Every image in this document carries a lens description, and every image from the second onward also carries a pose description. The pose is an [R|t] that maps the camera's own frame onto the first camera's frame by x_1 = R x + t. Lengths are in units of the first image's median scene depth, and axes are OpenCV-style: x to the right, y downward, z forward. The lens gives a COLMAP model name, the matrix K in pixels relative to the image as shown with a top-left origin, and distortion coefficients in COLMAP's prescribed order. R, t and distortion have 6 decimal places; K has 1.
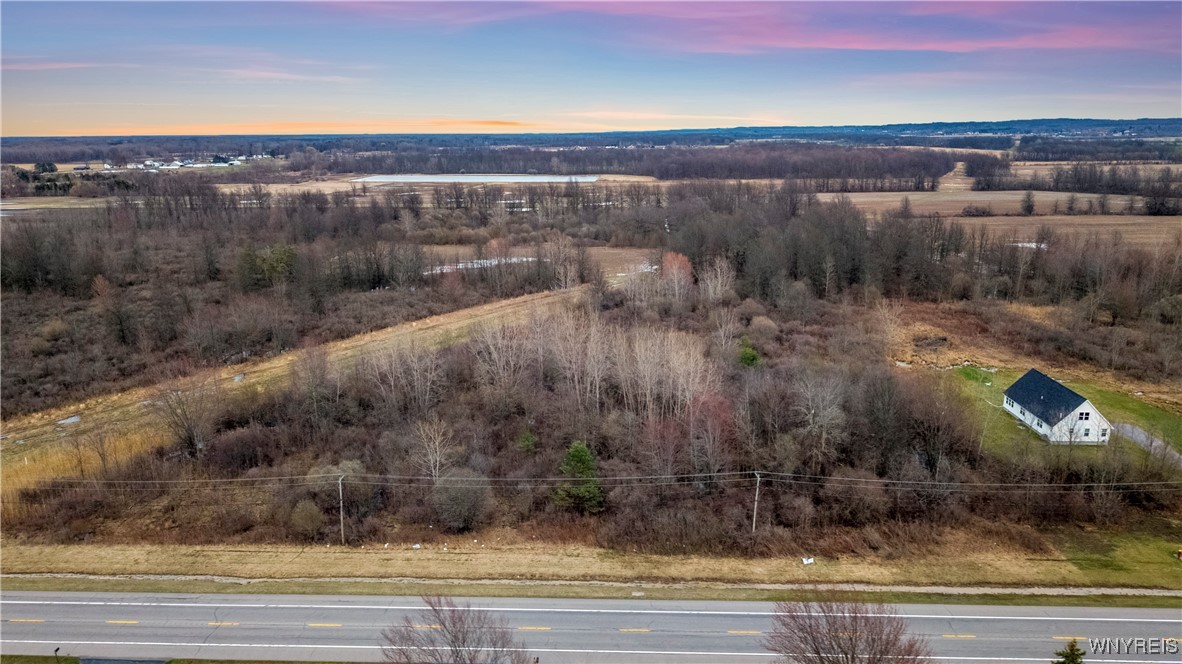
lens RADIAL K [[785.5, 0, 588.4], [0, 785.5, 329.5], [0, 0, 1]] dist [0.031898, -0.035400]
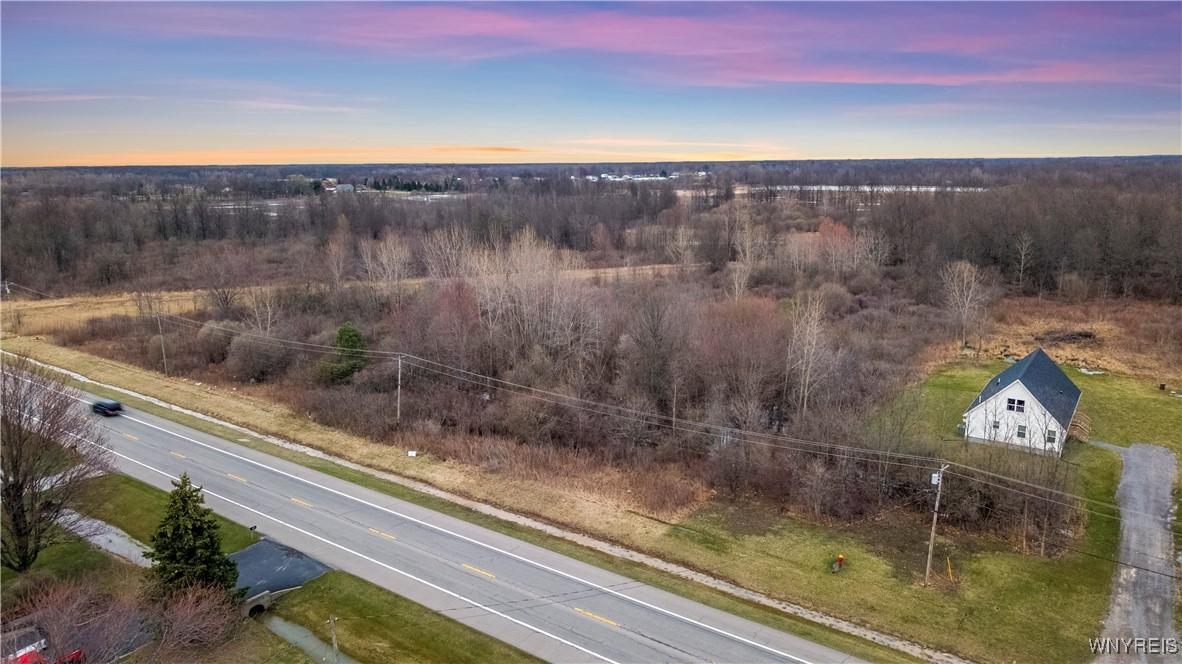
lens RADIAL K [[785.5, 0, 592.7], [0, 785.5, 328.8], [0, 0, 1]] dist [0.031898, -0.035400]
pose [[0.838466, 0.113491, -0.533005, 0.628683], [-0.131332, 0.991328, 0.004483, 0.083850], [0.528892, 0.066241, 0.846100, 0.237291]]
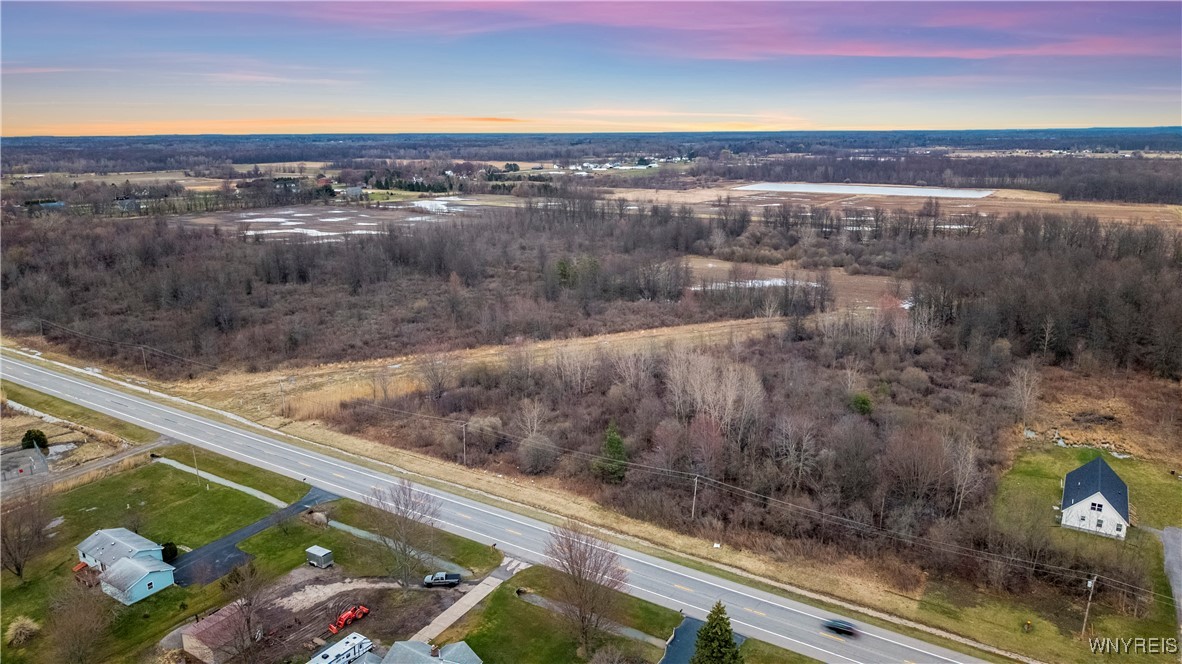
lens RADIAL K [[785.5, 0, 591.1], [0, 785.5, 323.6], [0, 0, 1]] dist [0.031898, -0.035400]
pose [[0.865755, 0.121916, -0.485391, 0.490632], [-0.123124, 0.991951, 0.029543, -0.073185], [0.485086, 0.034186, 0.873798, -0.224181]]
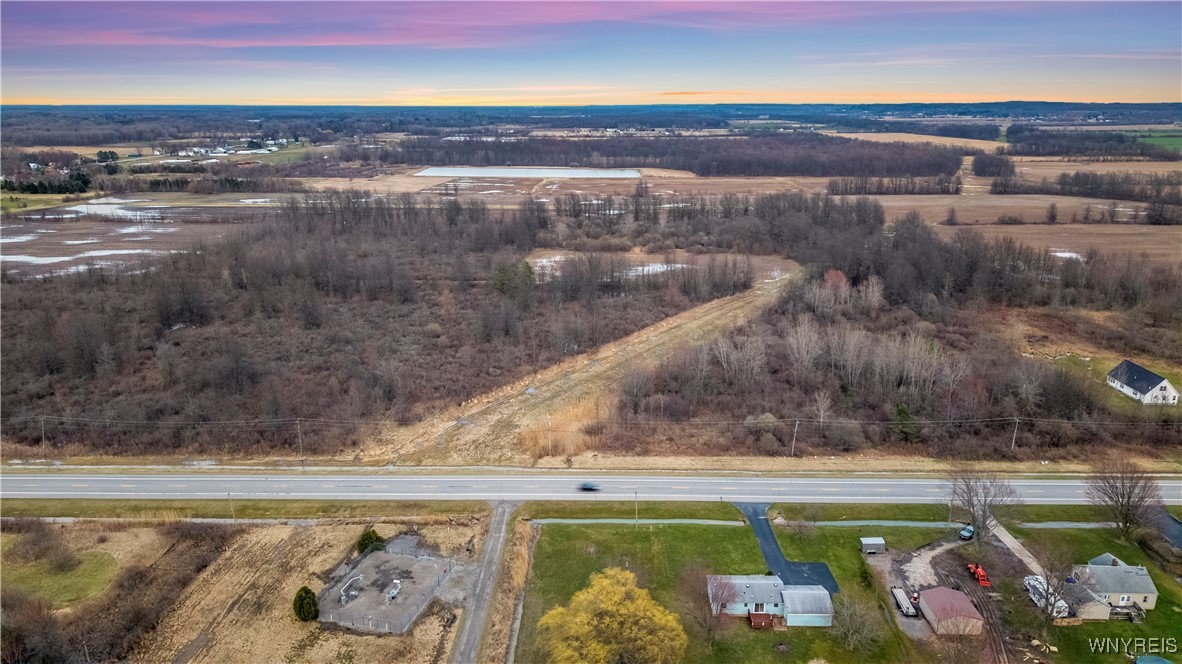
lens RADIAL K [[785.5, 0, 589.6], [0, 785.5, 333.3], [0, 0, 1]] dist [0.031898, -0.035400]
pose [[0.999410, 0.001169, 0.034337, -0.625864], [-0.002414, 0.999340, 0.036245, -0.063709], [-0.034272, -0.036307, 0.998753, -0.615479]]
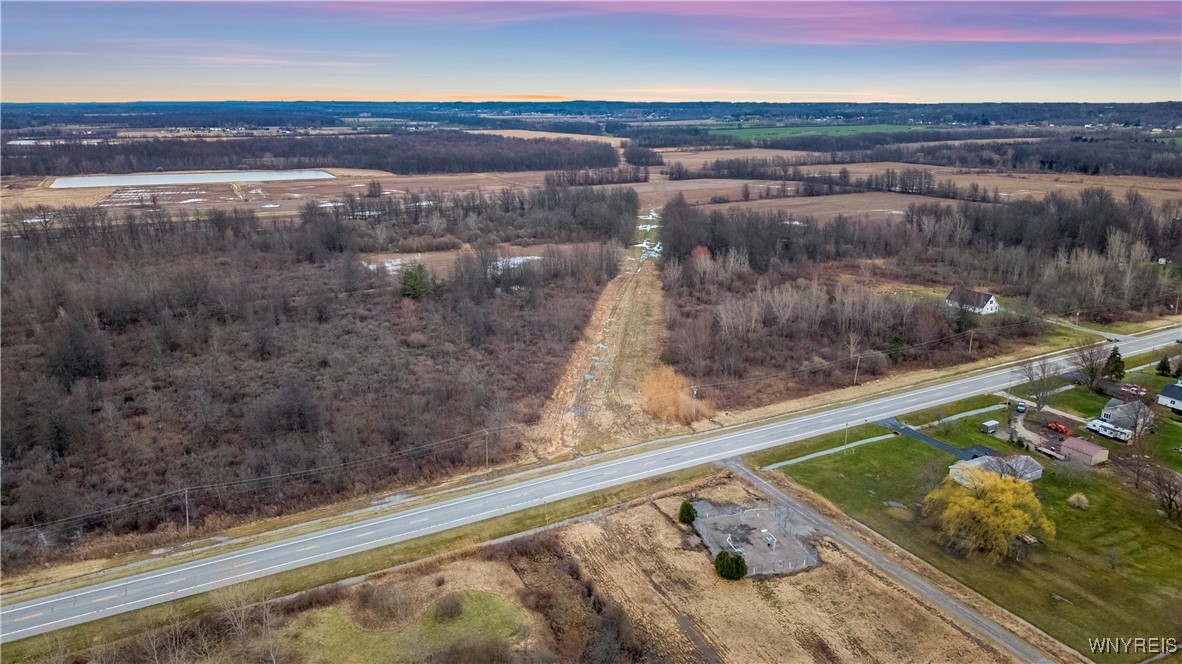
lens RADIAL K [[785.5, 0, 591.7], [0, 785.5, 344.5], [0, 0, 1]] dist [0.031898, -0.035400]
pose [[0.857731, -0.138718, 0.495030, -1.547444], [0.114235, 0.990263, 0.079559, -0.089538], [-0.501246, -0.011690, 0.865226, -0.460617]]
